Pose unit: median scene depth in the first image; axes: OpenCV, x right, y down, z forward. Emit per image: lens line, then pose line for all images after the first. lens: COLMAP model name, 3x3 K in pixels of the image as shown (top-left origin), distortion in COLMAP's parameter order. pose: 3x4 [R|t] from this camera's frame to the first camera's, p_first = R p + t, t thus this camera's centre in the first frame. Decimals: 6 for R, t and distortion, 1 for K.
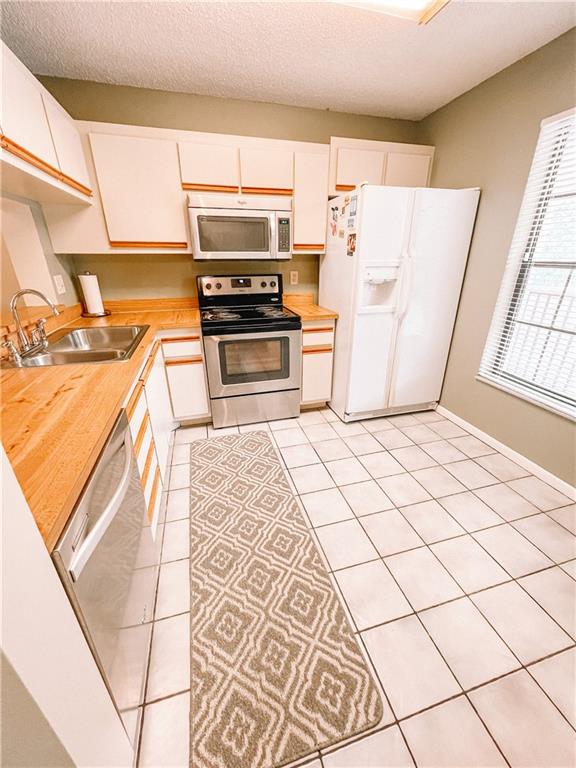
lens RADIAL K [[307.8, 0, 288.0], [0, 307.8, 384.6], [0, 0, 1]] dist [0.001593, 0.000110]
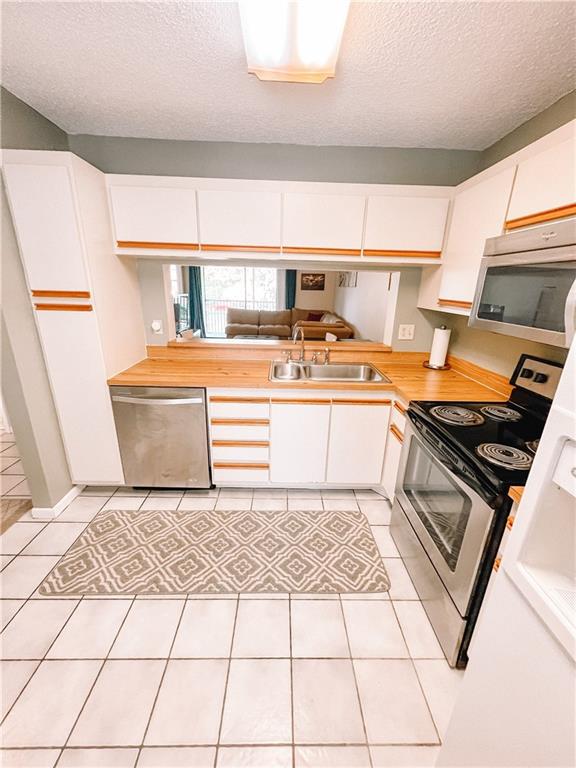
lens RADIAL K [[307.8, 0, 288.0], [0, 307.8, 385.6], [0, 0, 1]] dist [0.001593, 0.000110]
pose [[-0.253199, 0.290721, -0.922698, 0.626946], [-0.398511, 0.837751, 0.373312, -0.503700], [0.881521, 0.462228, -0.096262, 0.988841]]
